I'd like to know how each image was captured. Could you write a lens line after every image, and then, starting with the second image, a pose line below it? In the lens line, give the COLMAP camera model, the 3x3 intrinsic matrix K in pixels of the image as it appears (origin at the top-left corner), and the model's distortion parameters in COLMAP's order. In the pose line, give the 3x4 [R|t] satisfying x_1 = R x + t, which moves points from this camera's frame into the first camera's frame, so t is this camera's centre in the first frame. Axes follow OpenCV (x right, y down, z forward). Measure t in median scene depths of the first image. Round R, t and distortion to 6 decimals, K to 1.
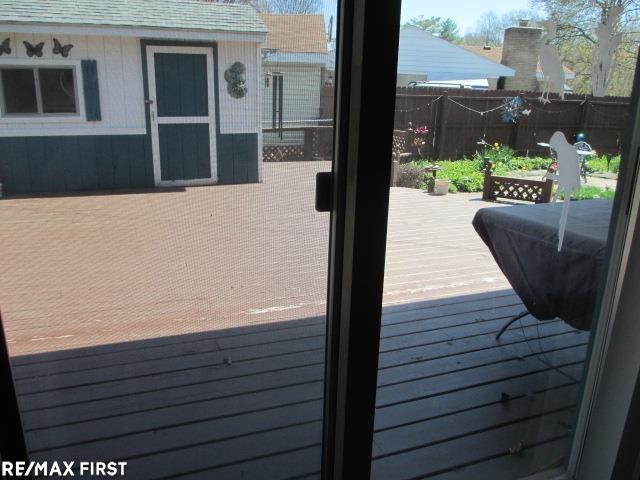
lens RADIAL K [[541.5, 0, 317.9], [0, 541.5, 240.9], [0, 0, 1]] dist [-0.061915, 0.049066]
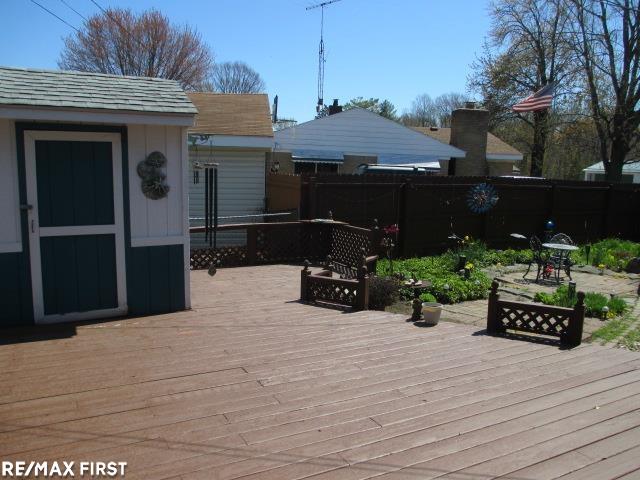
lens RADIAL K [[541.5, 0, 317.9], [0, 541.5, 243.1], [0, 0, 1]] dist [-0.061915, 0.049066]
pose [[0.994578, -0.015565, 0.102819, -0.003870], [0.029054, 0.990953, -0.131025, -0.099221], [-0.099850, 0.133302, 0.986033, 0.248692]]
